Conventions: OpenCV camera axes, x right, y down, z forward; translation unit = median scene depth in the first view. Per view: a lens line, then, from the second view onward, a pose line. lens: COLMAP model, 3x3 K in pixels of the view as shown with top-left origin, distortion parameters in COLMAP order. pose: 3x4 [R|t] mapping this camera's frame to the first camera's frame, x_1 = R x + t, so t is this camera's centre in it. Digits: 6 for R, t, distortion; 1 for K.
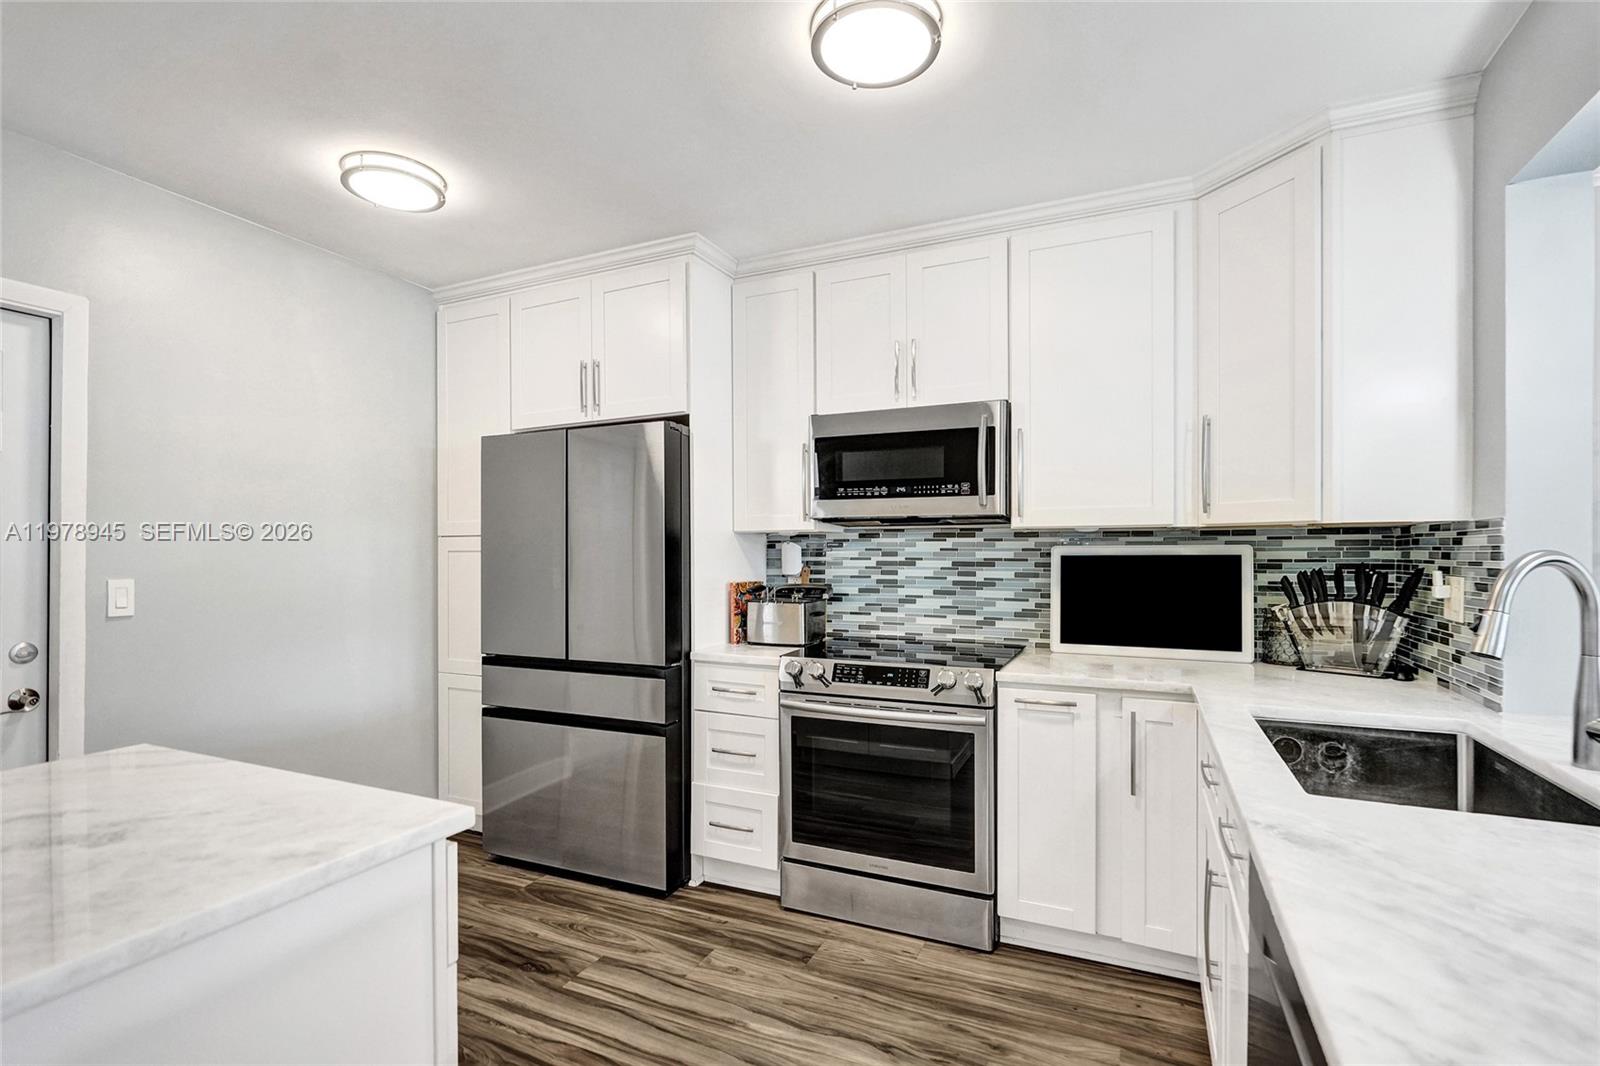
lens RADIAL K [[753.4, 0, 799.6], [0, 753.4, 552.4], [0, 0, 1]] dist [0.004446, 0.000306]
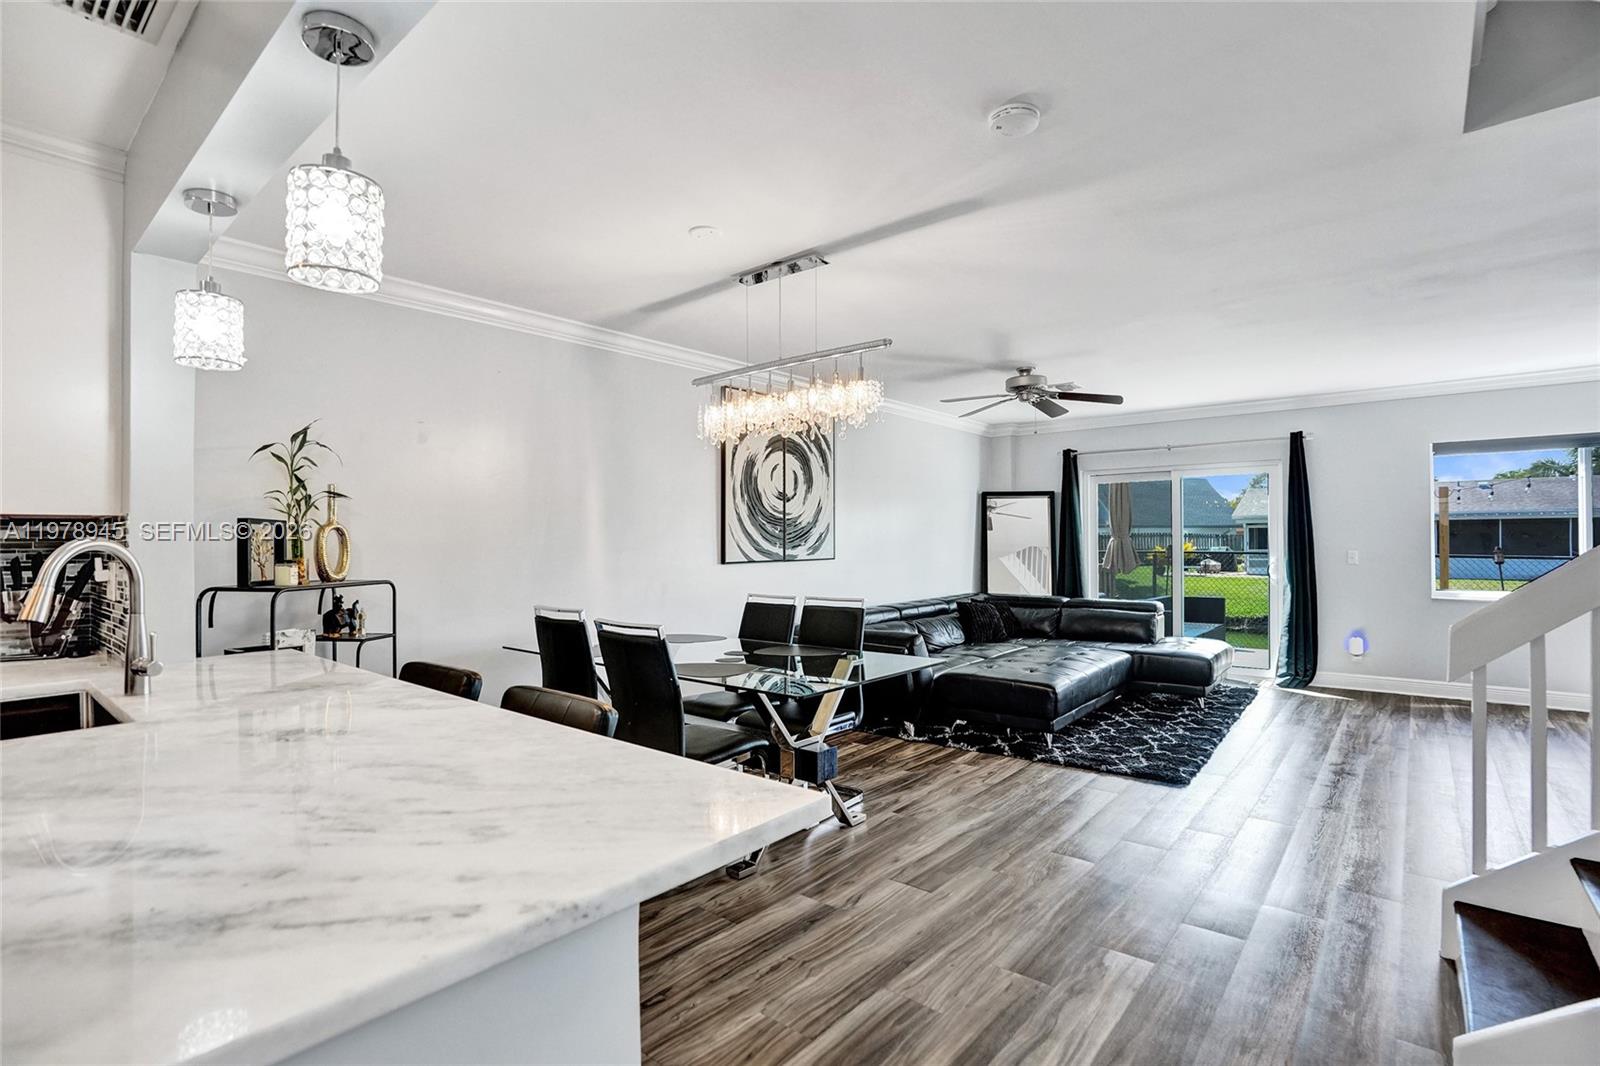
lens RADIAL K [[763.4, 0, 803.3], [0, 763.4, 539.4], [0, 0, 1]] dist [-0.065997, 0.027445]
pose [[0.264218, 0.002526, 0.964460, 0.036205], [0.007708, 0.999959, -0.004731, 0.008084], [-0.964432, 0.008684, 0.264188, -0.273202]]
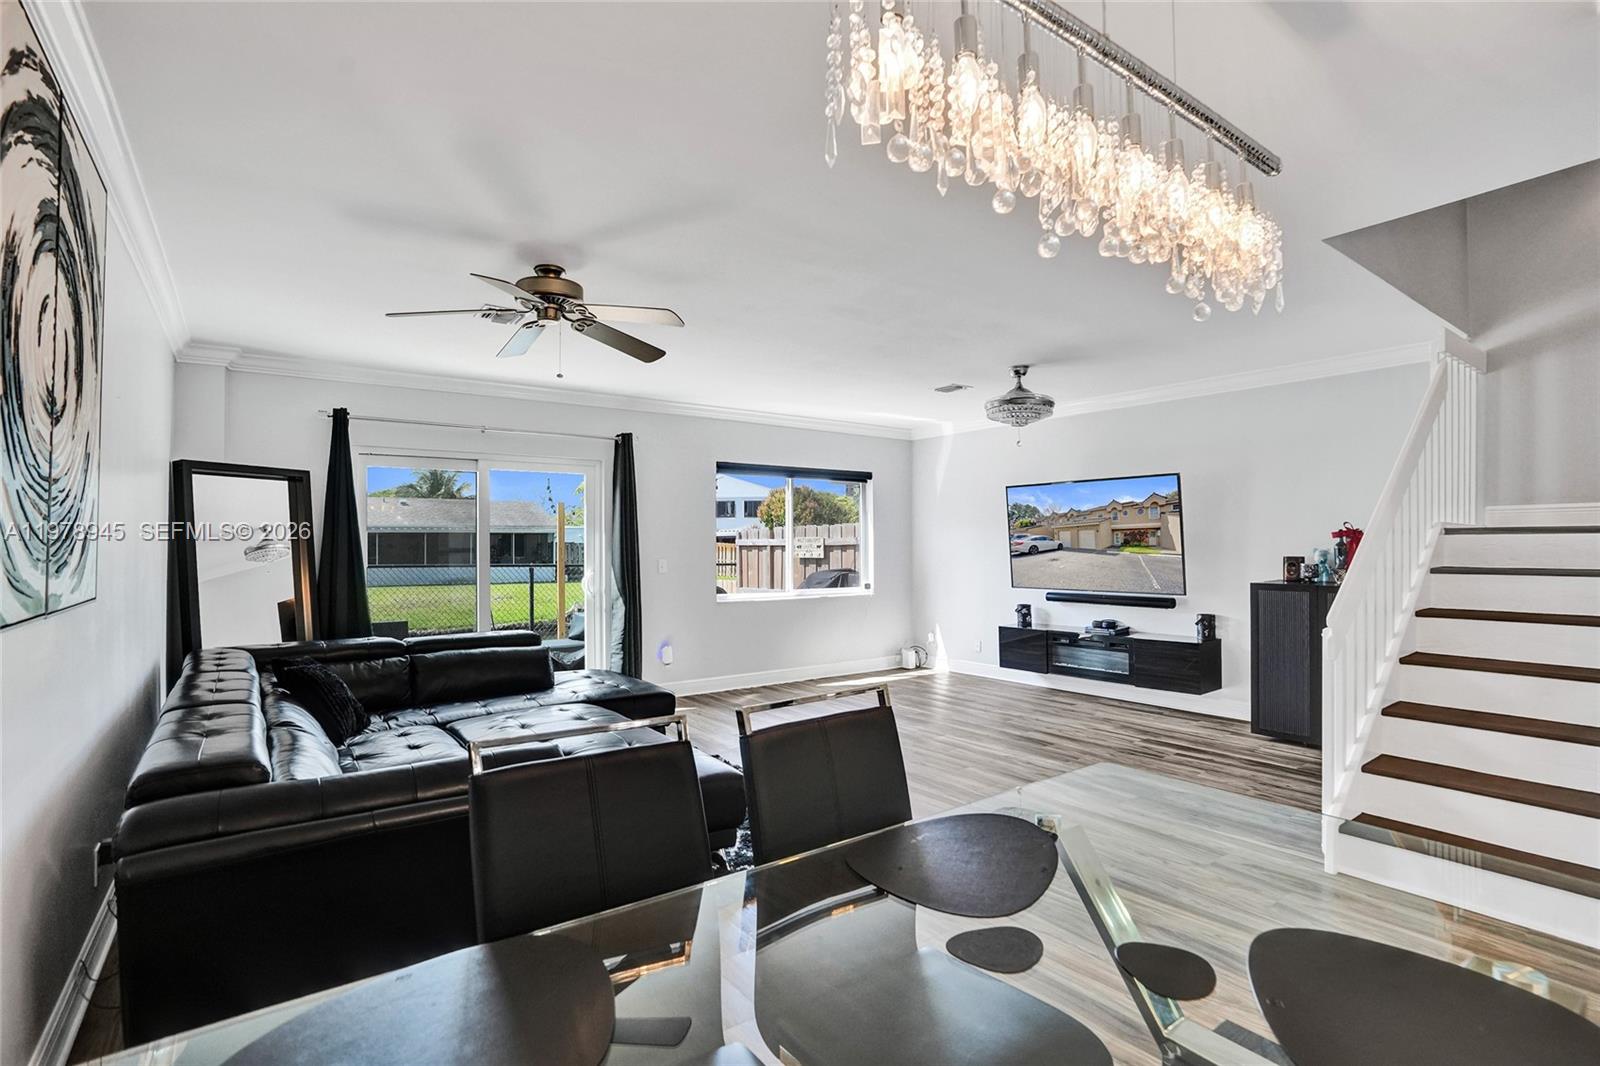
lens RADIAL K [[763.4, 0, 803.3], [0, 763.4, 539.4], [0, 0, 1]] dist [-0.065997, 0.027445]
pose [[-0.872013, 0.007249, 0.489428, 1.214548], [0.004292, 0.999965, -0.007163, -0.000261], [-0.489463, -0.004145, -0.872014, 0.577147]]
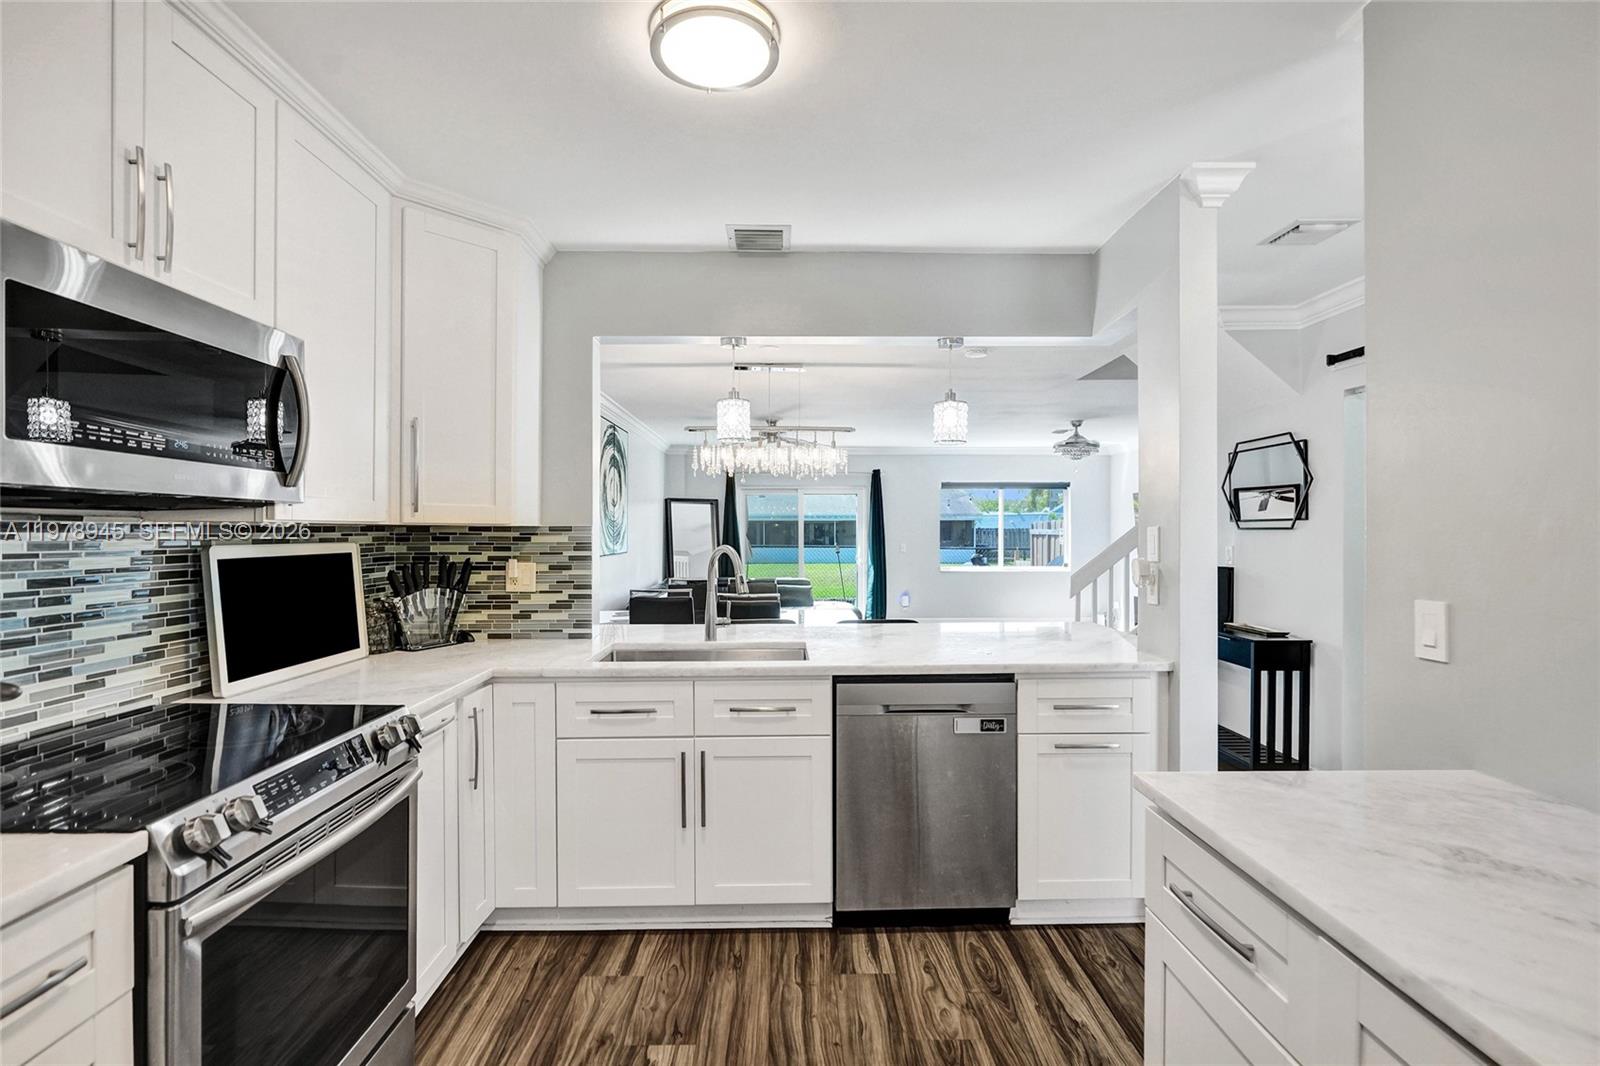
lens RADIAL K [[755.0, 0, 803.9], [0, 755.0, 535.5], [0, 0, 1]] dist [-0.001356, 0.000409]
pose [[-0.442301, -0.004197, 0.896857, -0.585084], [0.002949, 0.999977, 0.006134, -0.023240], [-0.896862, 0.005358, -0.442278, 0.918653]]
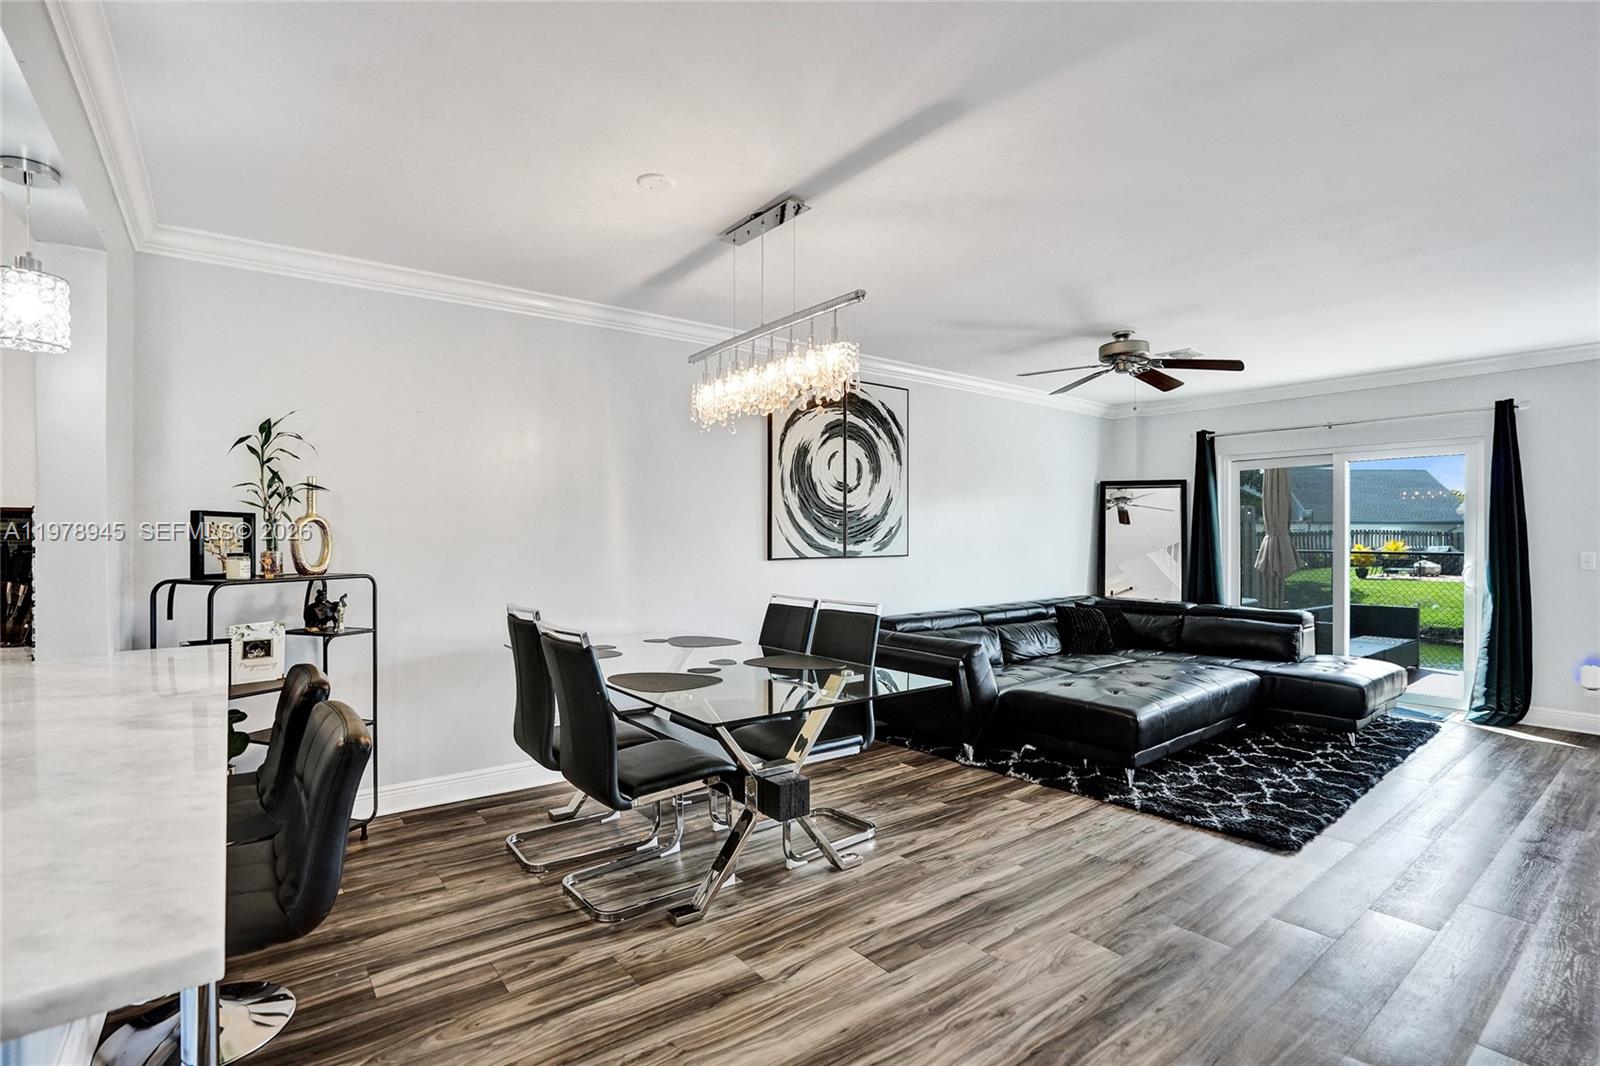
lens RADIAL K [[763.4, 0, 803.3], [0, 763.4, 539.4], [0, 0, 1]] dist [-0.065997, 0.027445]
pose [[0.462696, -0.002871, 0.886513, 0.304801], [0.002120, 0.999995, 0.002132, 0.007288], [-0.886515, 0.000893, 0.462700, -0.467268]]
